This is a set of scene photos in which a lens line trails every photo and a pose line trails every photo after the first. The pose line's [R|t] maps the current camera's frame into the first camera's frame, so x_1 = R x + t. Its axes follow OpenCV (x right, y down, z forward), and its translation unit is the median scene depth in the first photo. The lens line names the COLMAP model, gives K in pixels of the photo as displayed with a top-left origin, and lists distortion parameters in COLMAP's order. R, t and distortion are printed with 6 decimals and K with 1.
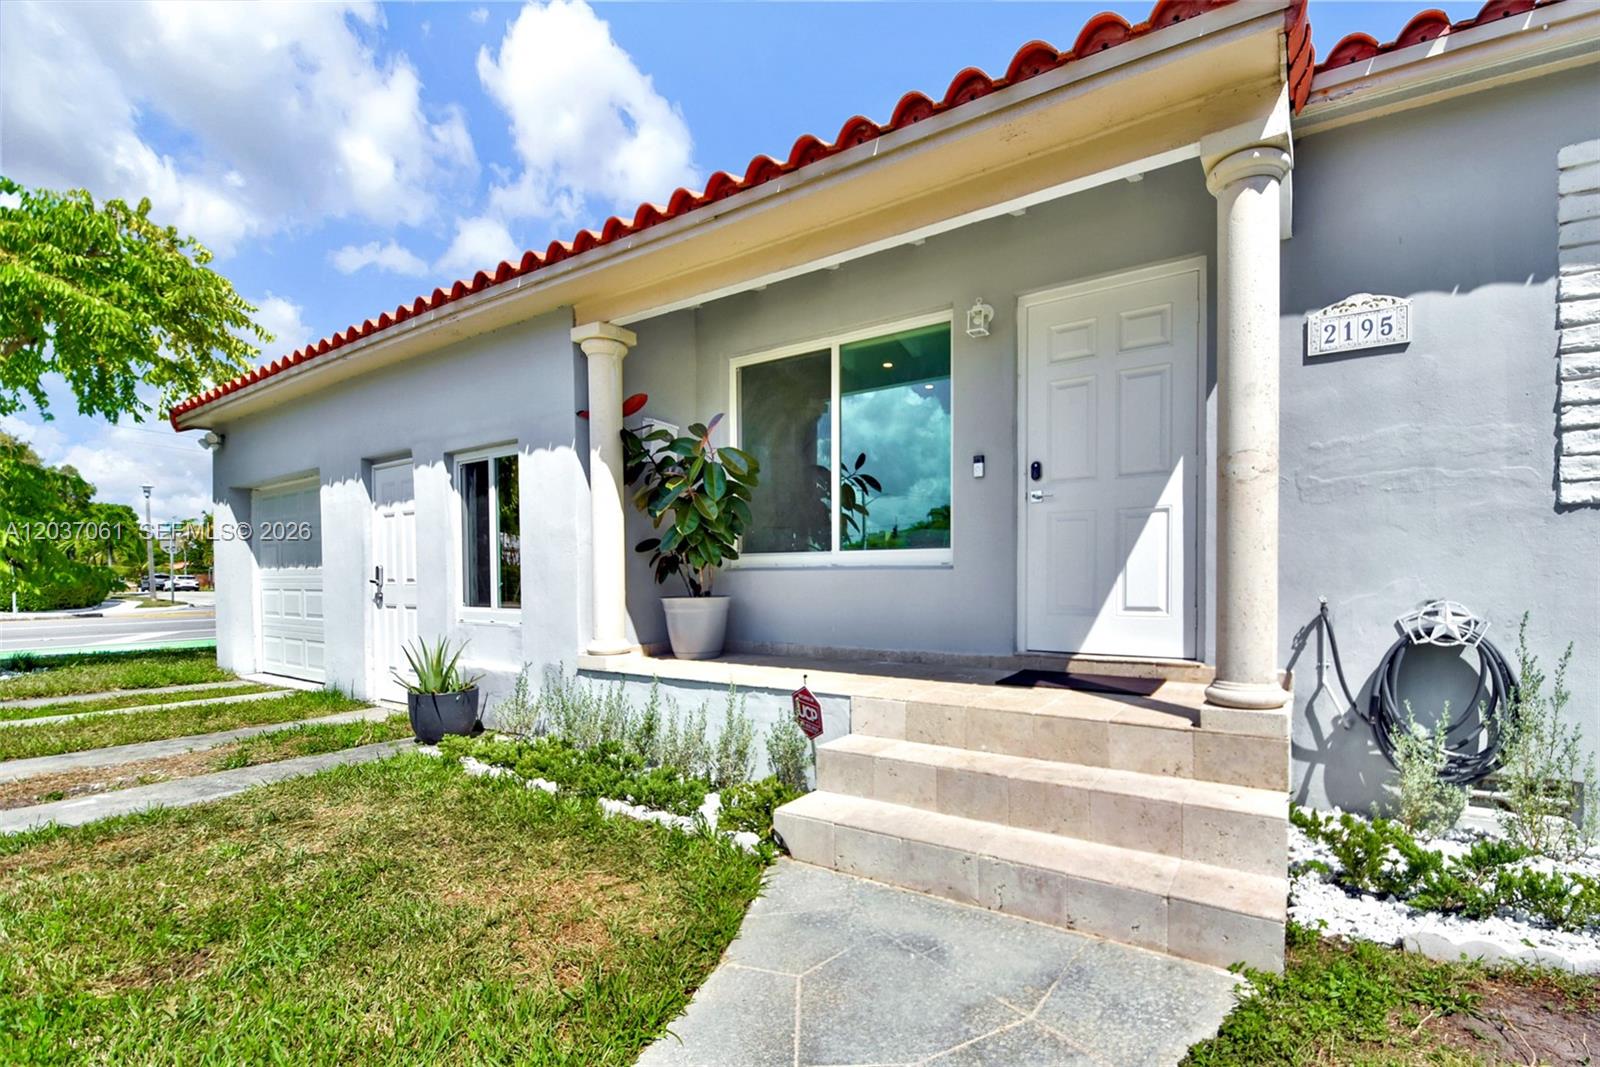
lens RADIAL K [[728.9, 0, 842.7], [0, 728.9, 594.5], [0, 0, 1]] dist [0.001048, -0.011472]
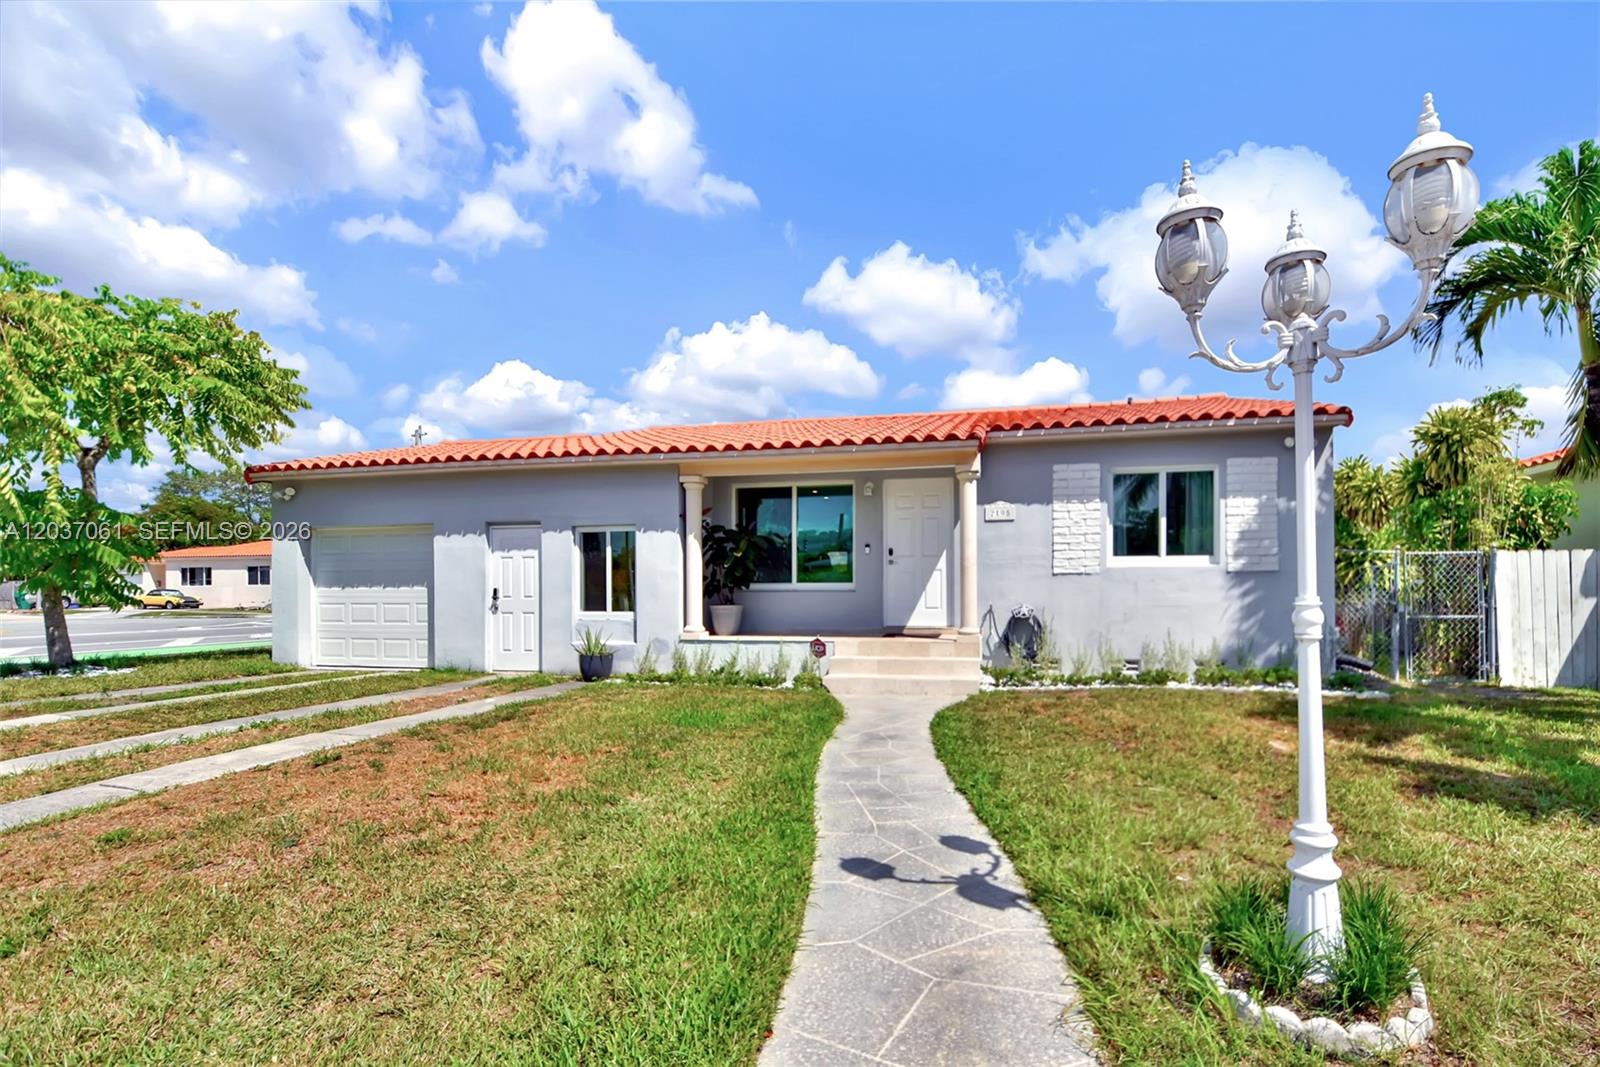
lens RADIAL K [[728.9, 0, 842.7], [0, 728.9, 594.5], [0, 0, 1]] dist [0.001048, -0.011472]
pose [[0.940453, -0.002579, 0.339915, -0.709723], [0.007581, 0.999882, -0.013386, 0.004656], [-0.339840, 0.015166, 0.940361, -1.230512]]
